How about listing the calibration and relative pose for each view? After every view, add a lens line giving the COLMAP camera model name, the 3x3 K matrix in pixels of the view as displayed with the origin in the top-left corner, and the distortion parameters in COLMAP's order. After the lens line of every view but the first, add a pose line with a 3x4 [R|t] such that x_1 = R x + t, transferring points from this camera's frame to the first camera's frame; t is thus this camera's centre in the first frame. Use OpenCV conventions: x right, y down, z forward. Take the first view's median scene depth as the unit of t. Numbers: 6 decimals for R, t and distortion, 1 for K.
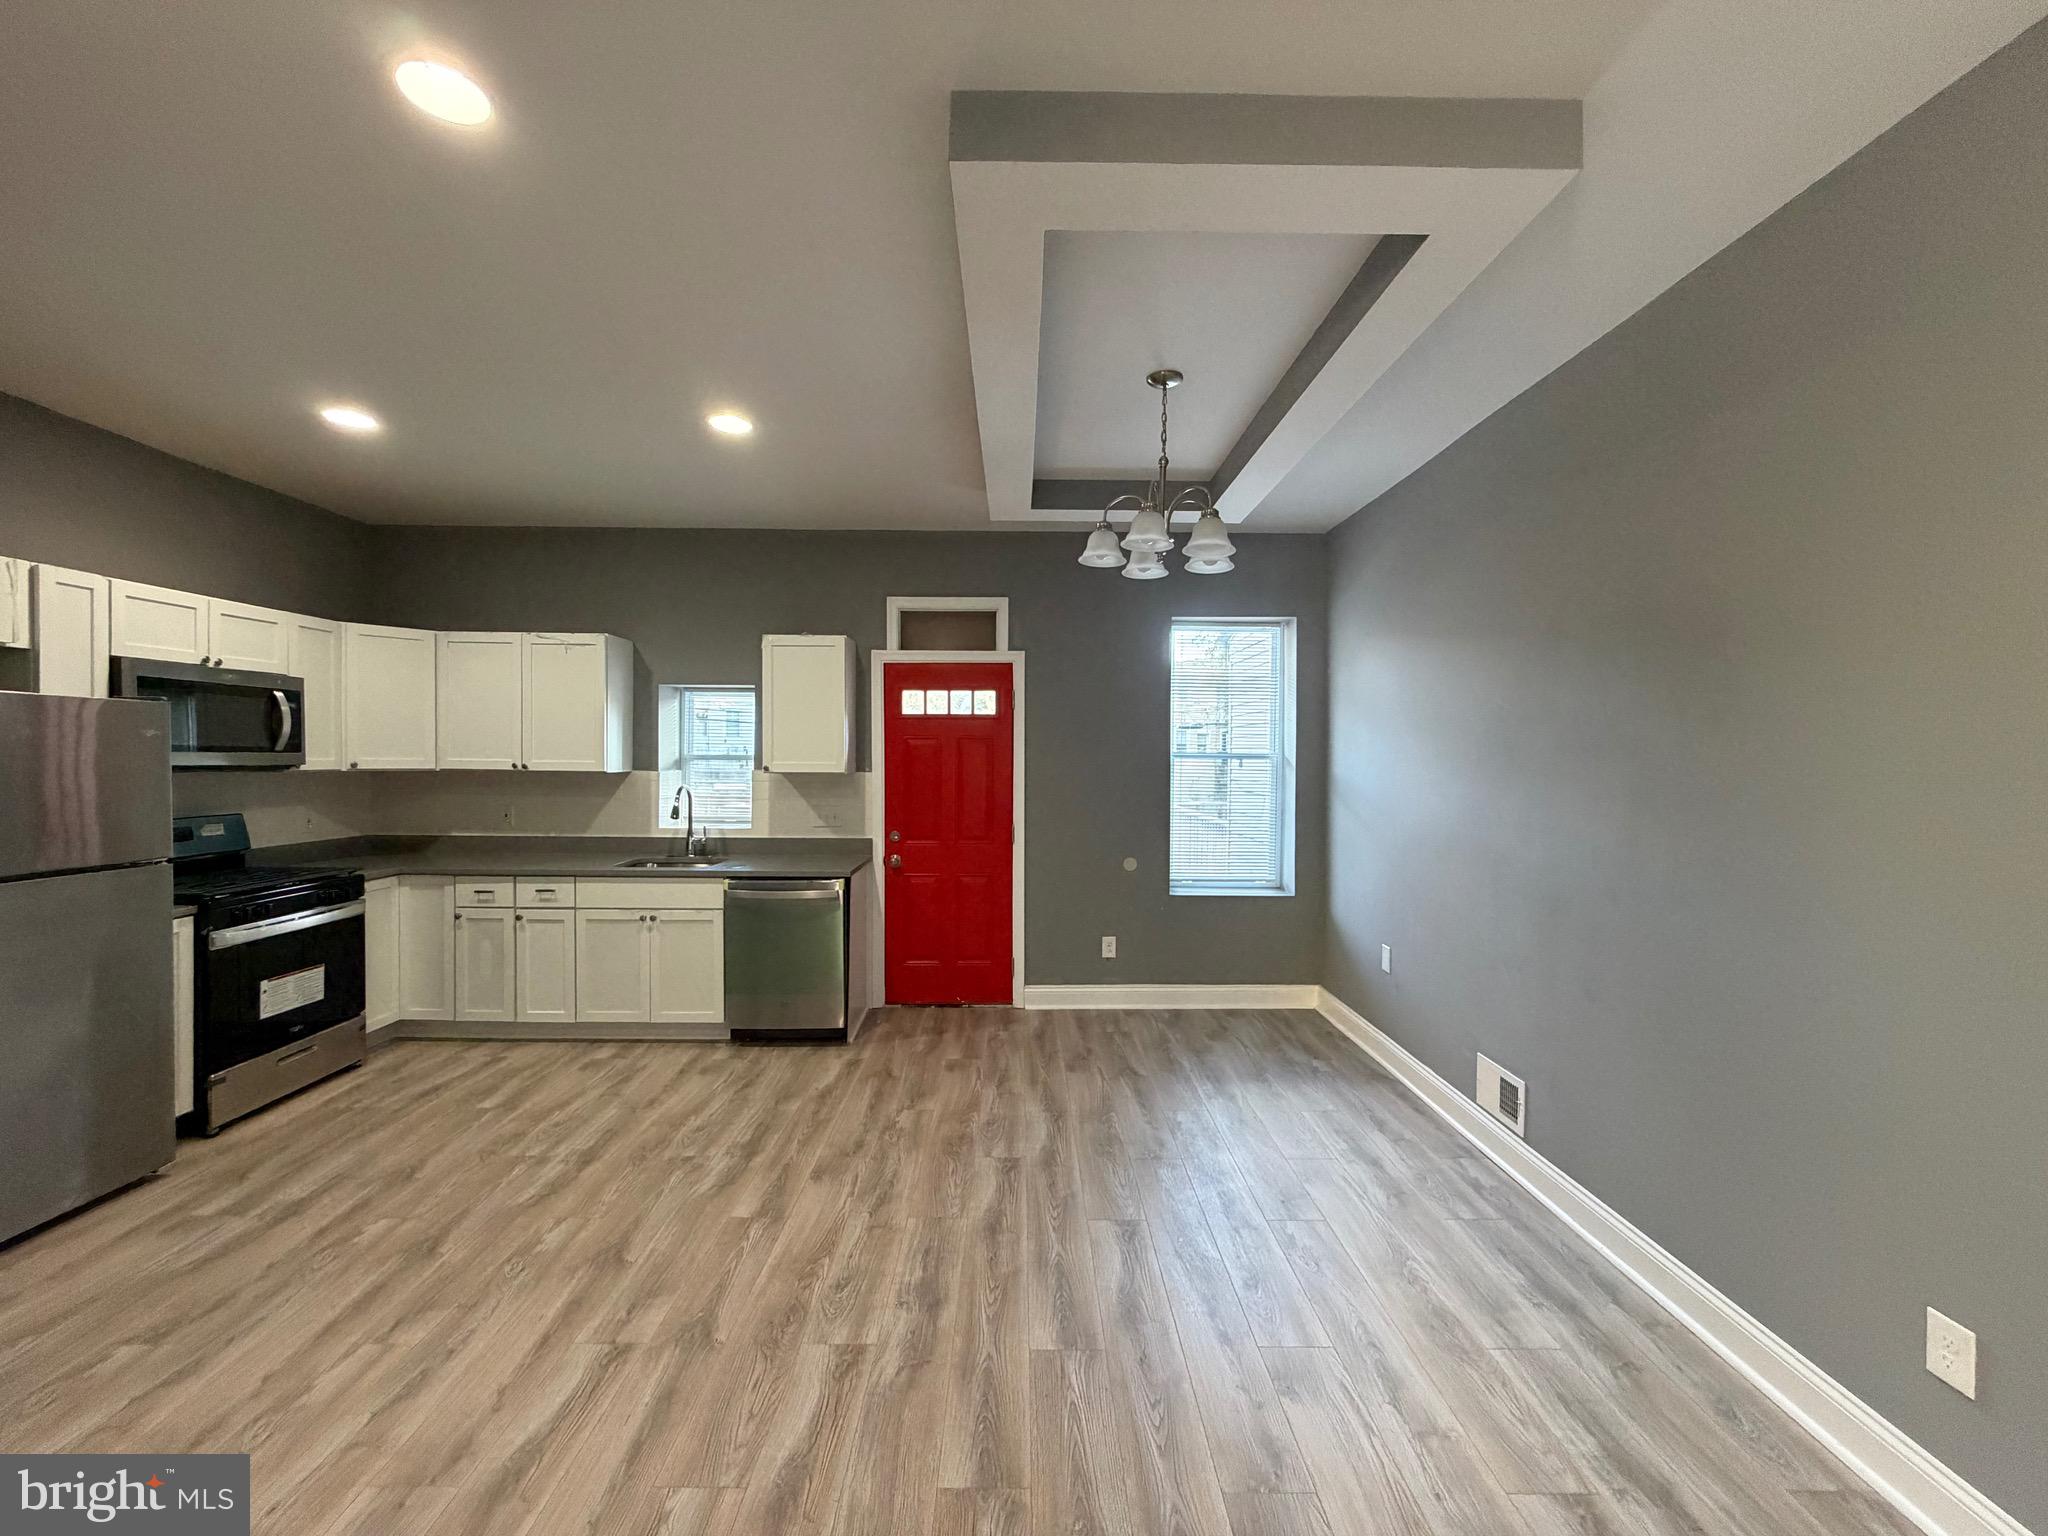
lens RADIAL K [[822.2, 0, 1025.1], [0, 822.2, 767.0], [0, 0, 1]] dist [0.002859, 0.000014]
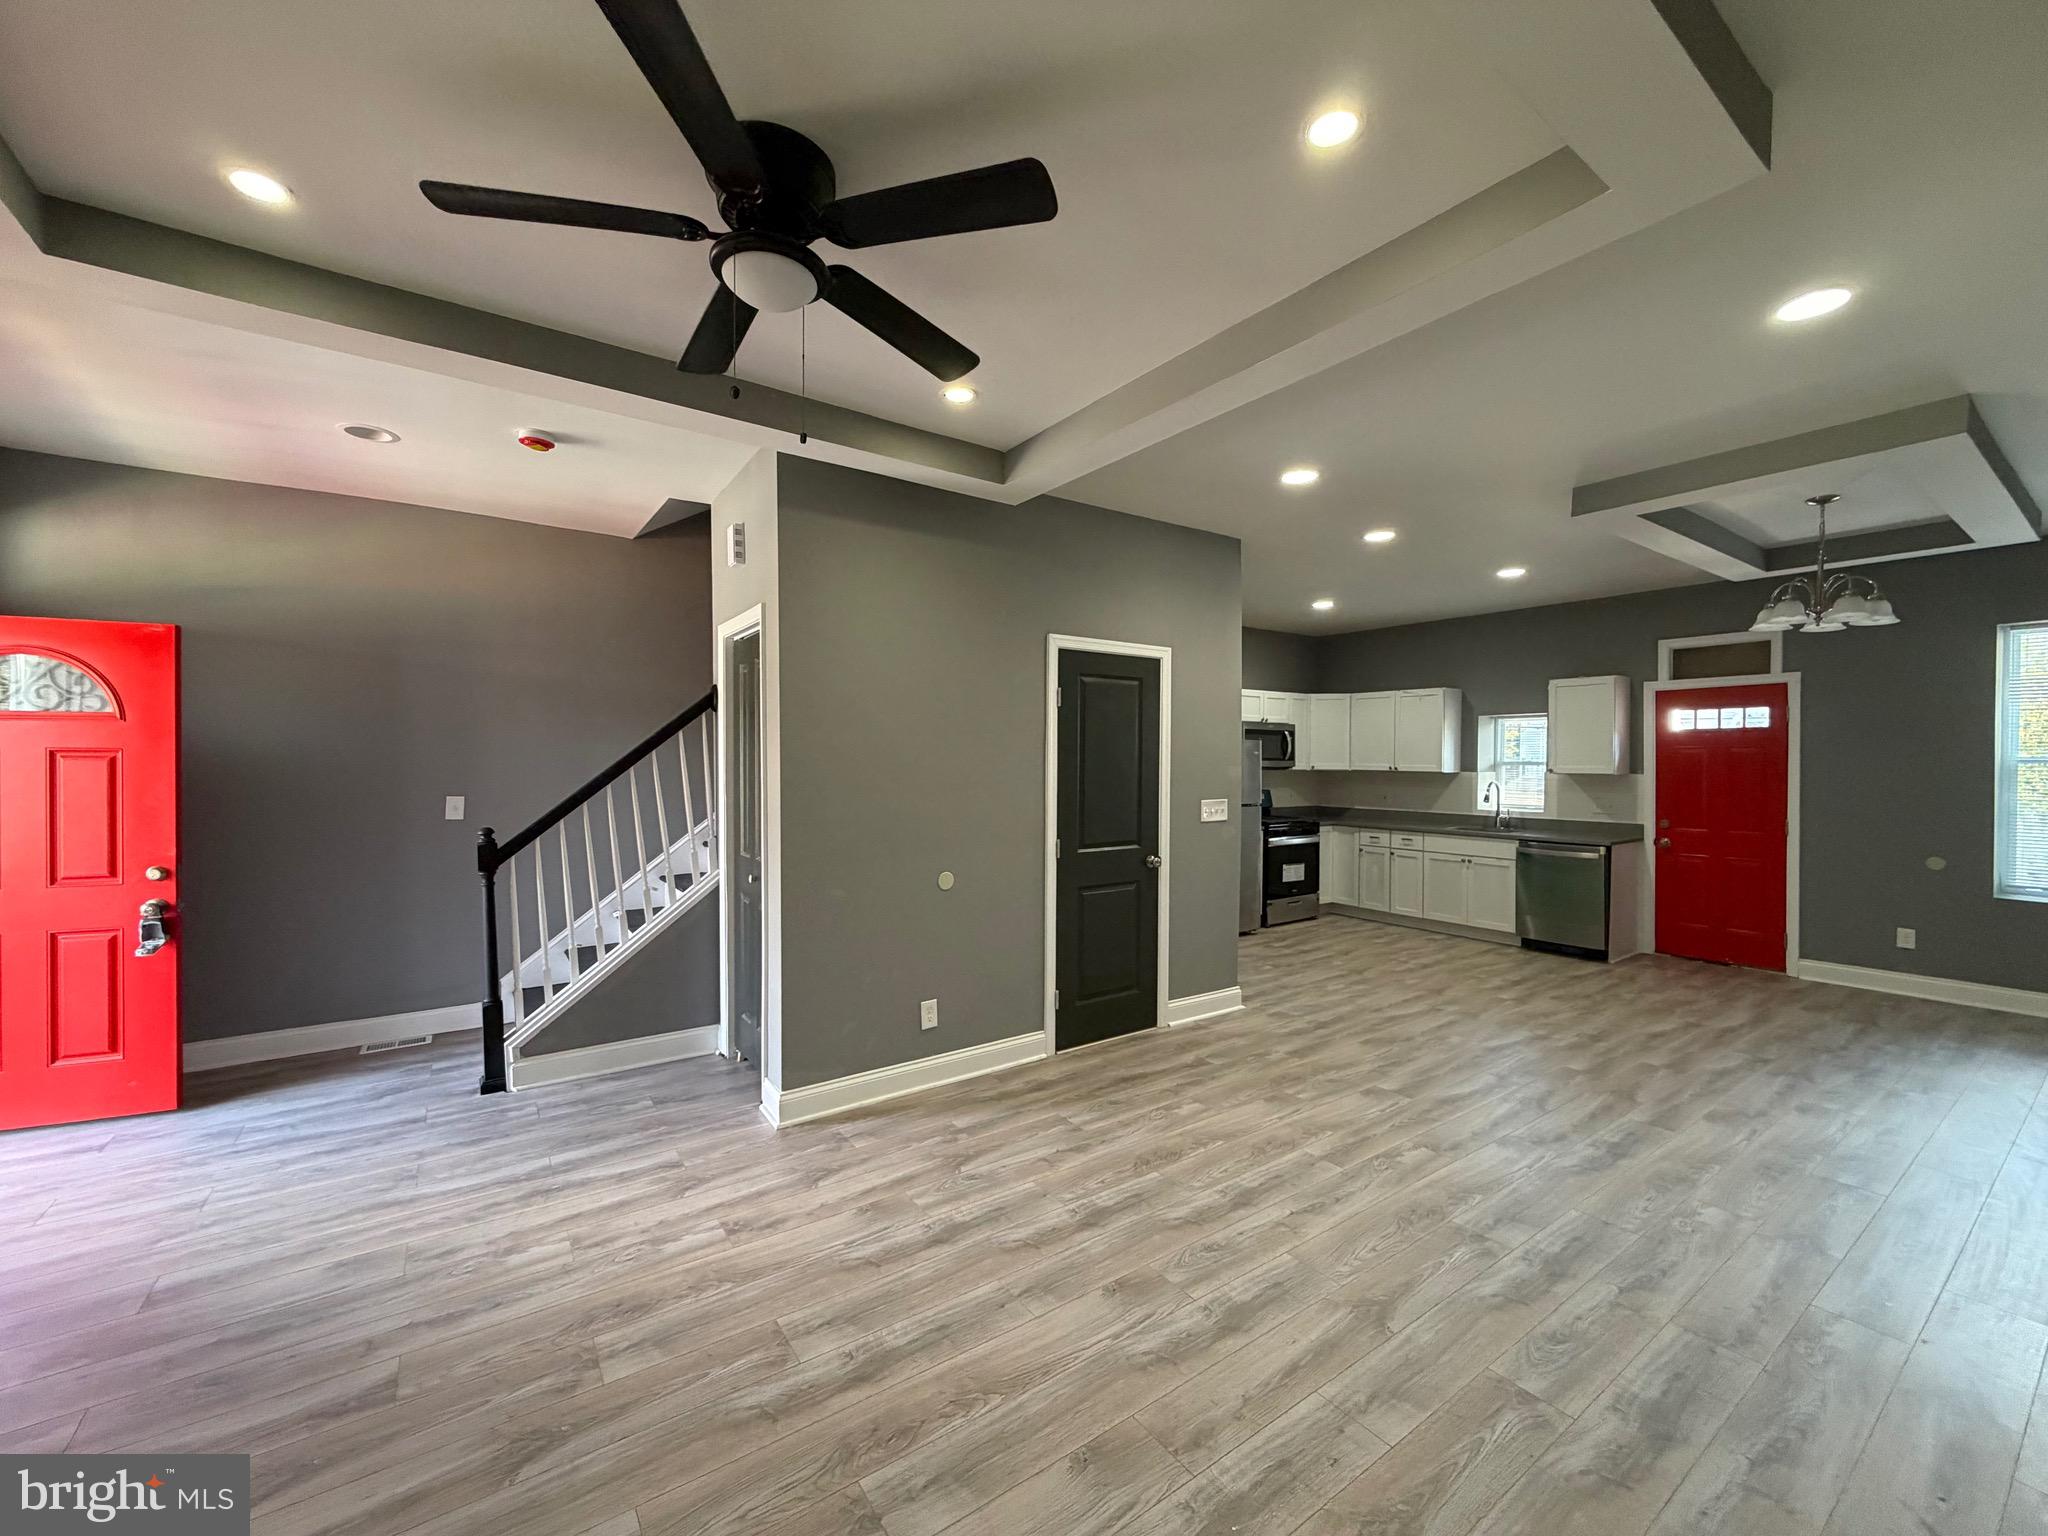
lens RADIAL K [[822.2, 0, 1018.8], [0, 822.2, 771.6], [0, 0, 1]] dist [0.002859, 0.000014]
pose [[0.569104, 0.006816, -0.822238, 0.361882], [-0.010683, 0.999943, 0.000895, 0.012992], [0.822196, 0.008275, 0.569144, -0.635612]]
